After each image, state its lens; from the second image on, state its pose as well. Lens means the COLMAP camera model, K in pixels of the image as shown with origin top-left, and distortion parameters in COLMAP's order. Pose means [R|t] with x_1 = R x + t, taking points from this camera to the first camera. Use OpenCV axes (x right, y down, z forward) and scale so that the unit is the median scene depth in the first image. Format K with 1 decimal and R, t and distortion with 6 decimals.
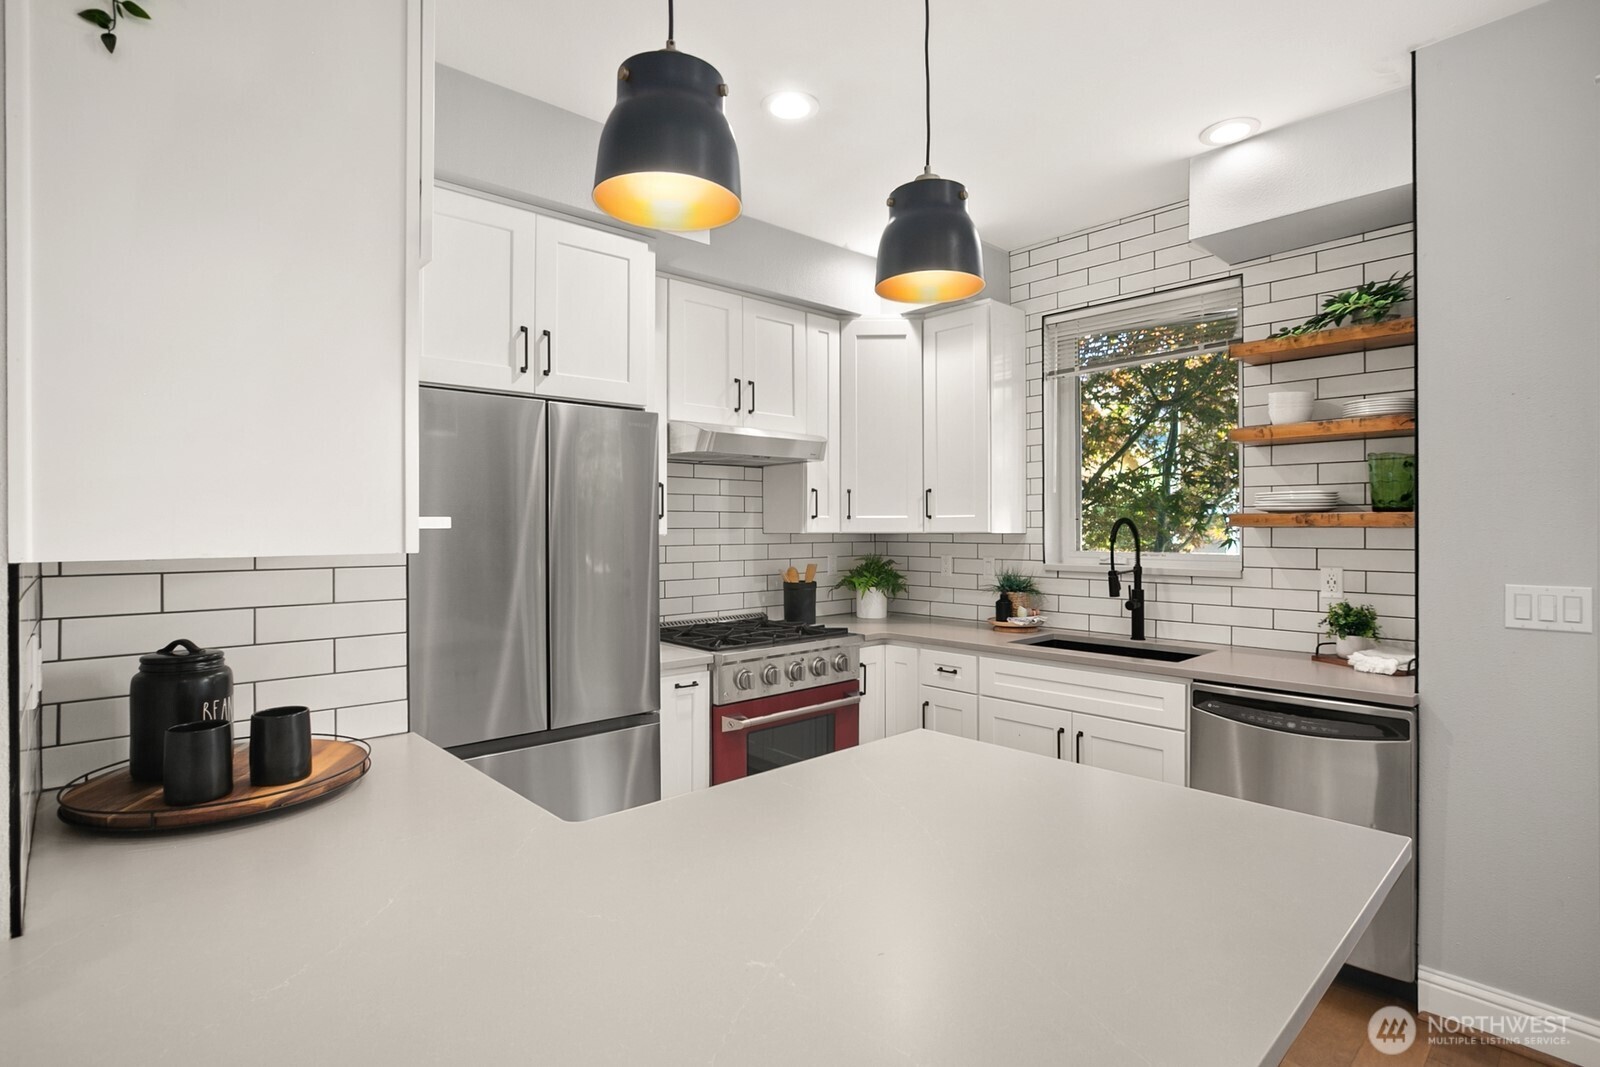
lens RADIAL K [[817.1, 0, 797.6], [0, 817.1, 529.9], [0, 0, 1]] dist [0.001358, 0.000268]
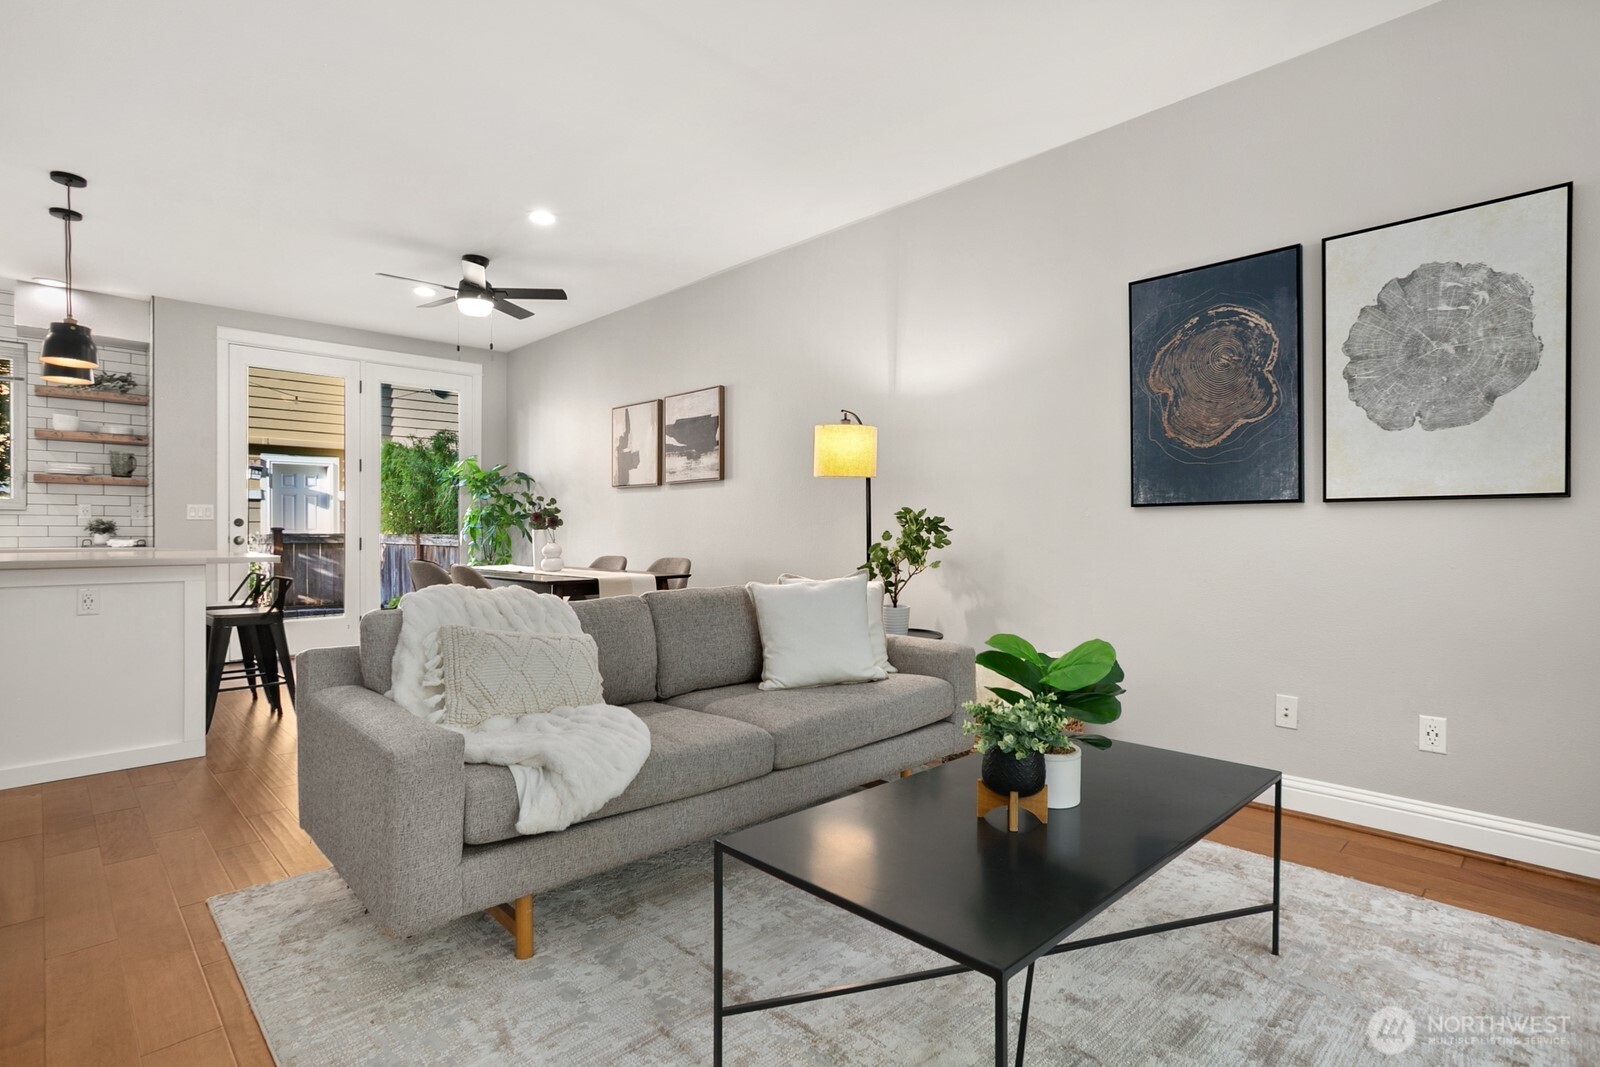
lens RADIAL K [[817.1, 0, 797.6], [0, 817.1, 529.9], [0, 0, 1]] dist [0.001358, 0.000268]
pose [[-0.074843, 0.011671, 0.997127, -1.273637], [0.004602, 0.999925, -0.011358, 0.119355], [-0.997185, 0.003738, -0.074891, -0.523844]]
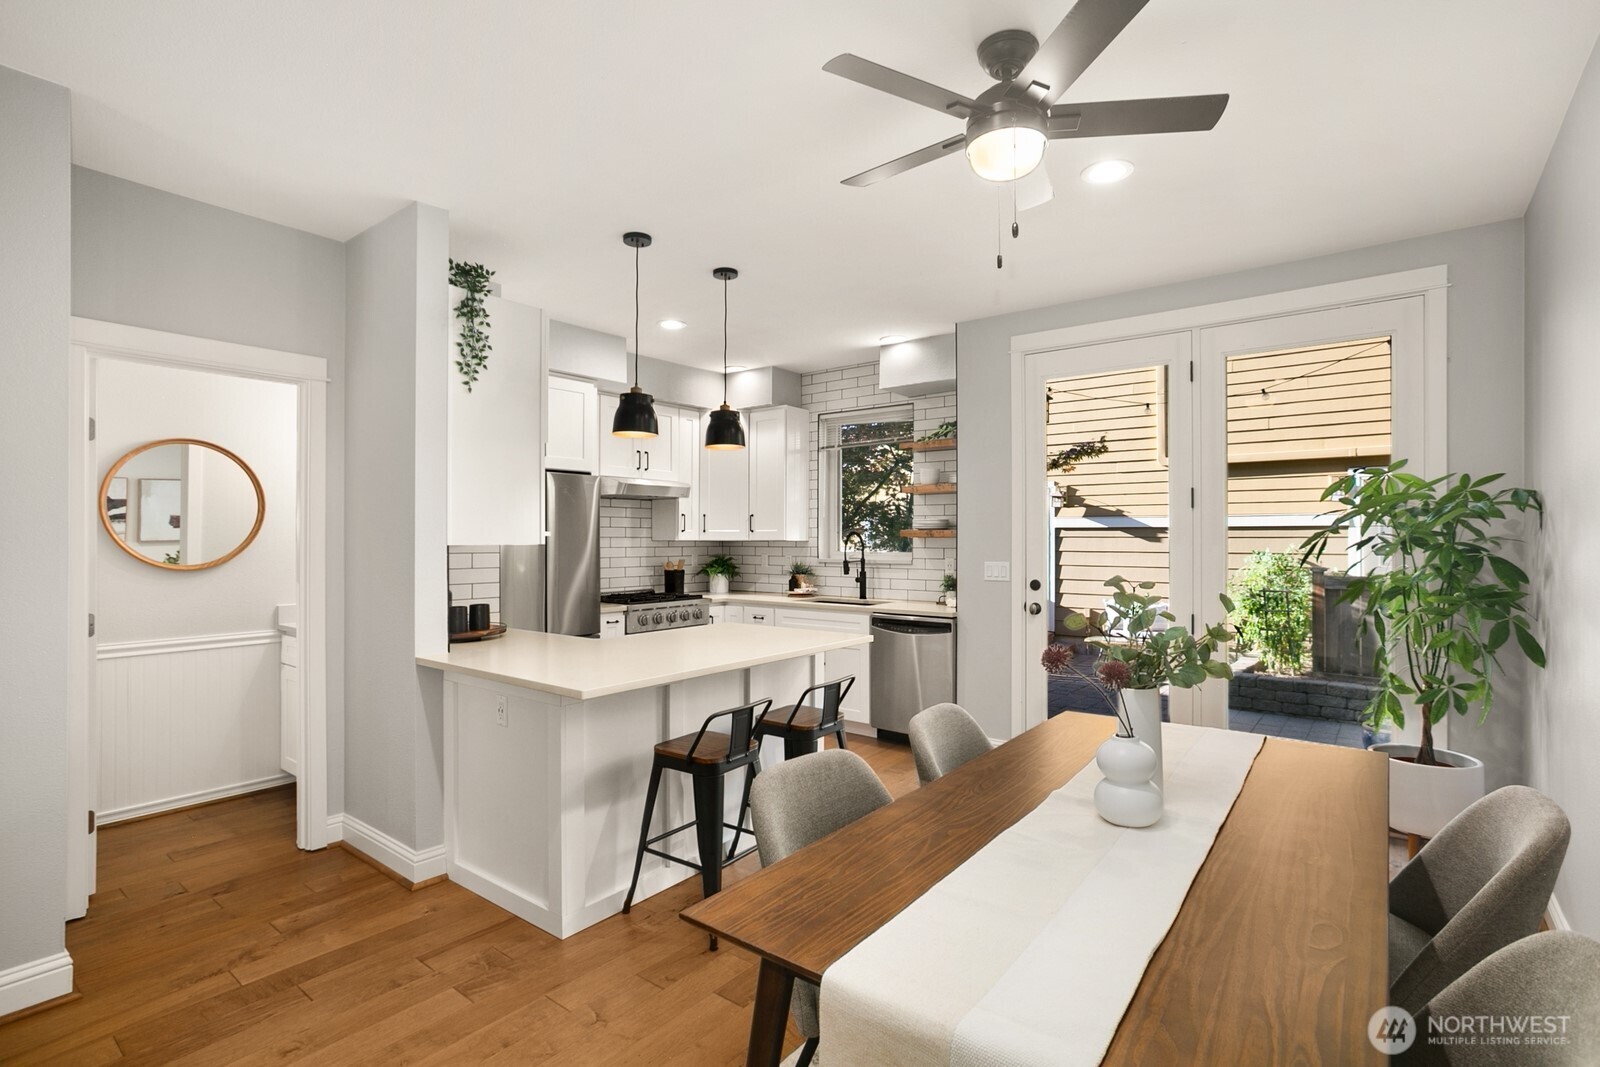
lens RADIAL K [[763.4, 0, 804.3], [0, 763.4, 532.6], [0, 0, 1]] dist [-0.066111, 0.000019]
pose [[0.984749, 0.003740, 0.173940, -0.007402], [-0.001892, 0.999940, -0.010791, 0.004724], [-0.173970, 0.010297, 0.984697, -0.618272]]
